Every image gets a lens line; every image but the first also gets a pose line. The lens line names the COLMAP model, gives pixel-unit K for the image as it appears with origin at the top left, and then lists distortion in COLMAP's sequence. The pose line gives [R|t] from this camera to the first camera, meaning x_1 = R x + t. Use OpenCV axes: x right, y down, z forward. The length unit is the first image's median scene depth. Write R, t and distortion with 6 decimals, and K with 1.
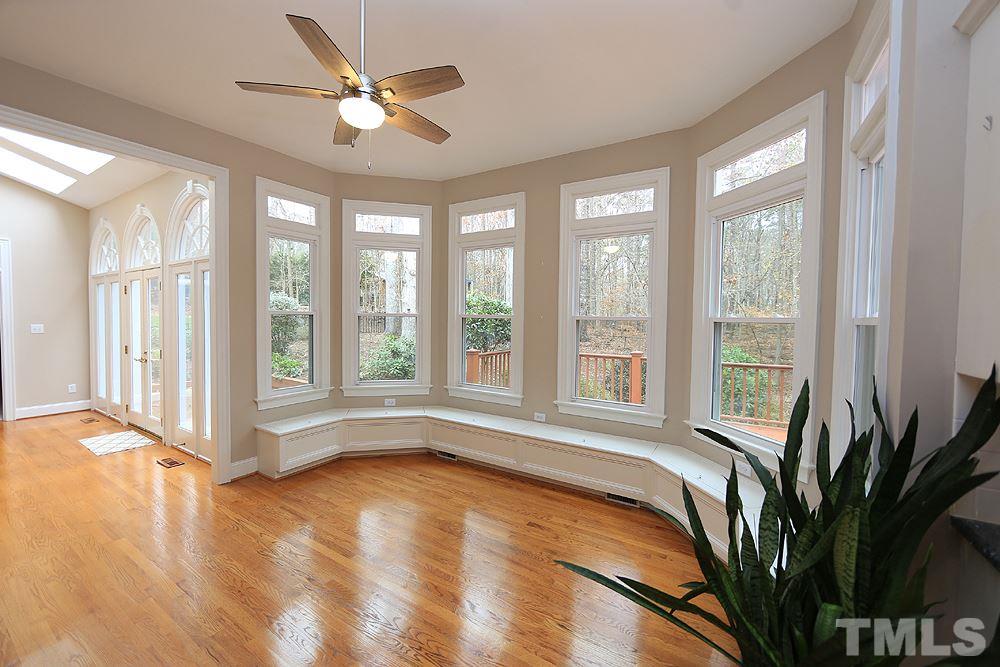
lens RADIAL K [[392.5, 0, 500.9], [0, 392.5, 329.6], [0, 0, 1]] dist [-0.012684, -0.000058]
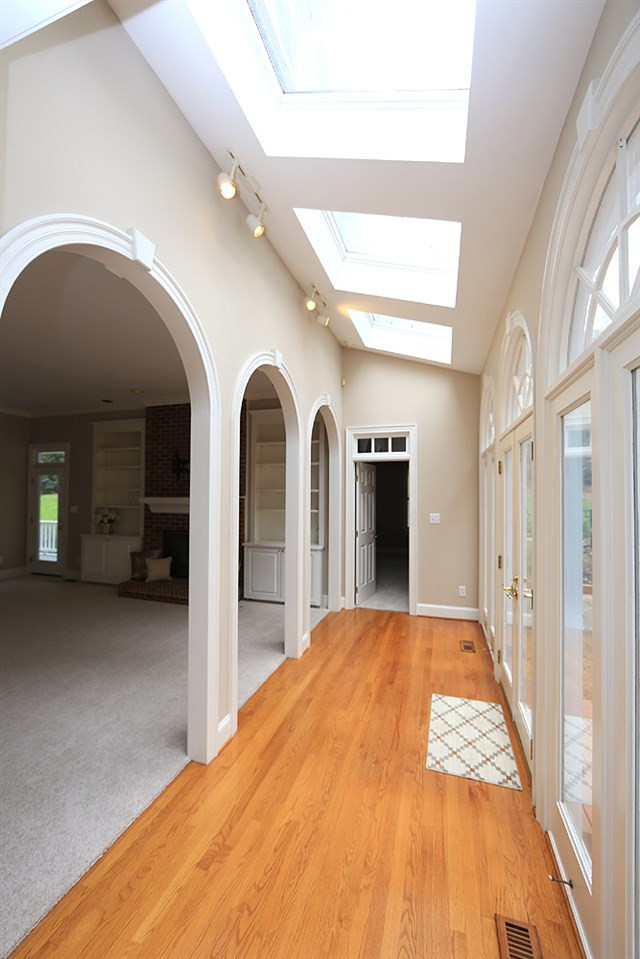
lens RADIAL K [[376.4, 0, 320.1], [0, 376.4, 486.6], [0, 0, 1]] dist [-0.012684, -0.000058]
pose [[0.243672, -0.032603, -0.969310, -0.514421], [-0.032399, 0.998603, -0.041732, -0.040319], [0.969316, 0.041573, 0.242275, 0.656679]]
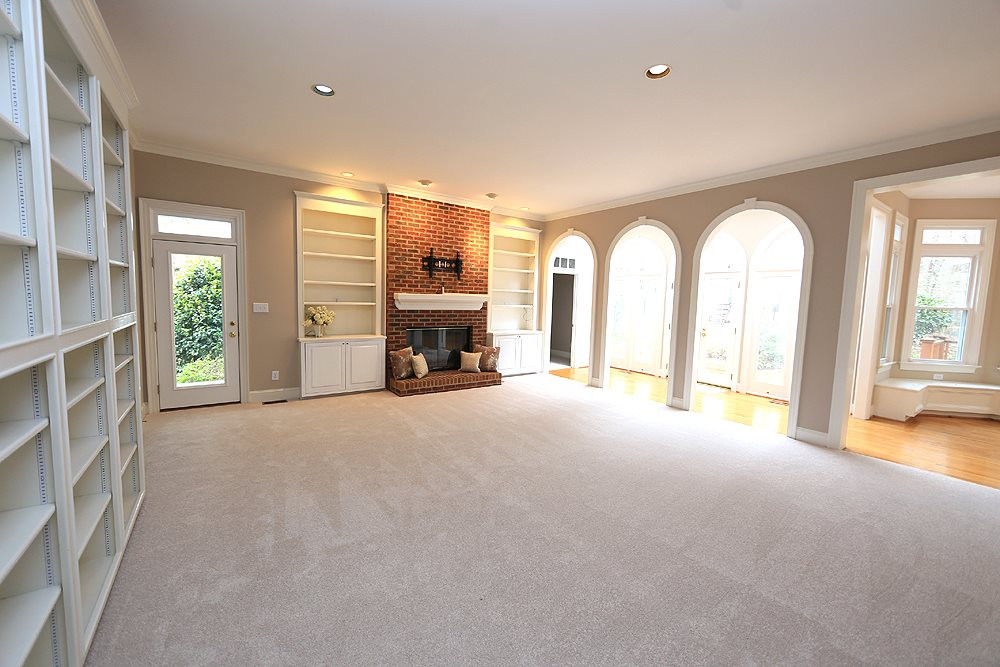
lens RADIAL K [[392.5, 0, 500.0], [0, 392.5, 332.5], [0, 0, 1]] dist [-0.012684, -0.000058]
pose [[0.922821, 0.047687, -0.382266, -1.130435], [-0.027728, 0.997957, 0.057555, 0.007104], [0.384229, -0.042513, 0.922258, -0.712785]]
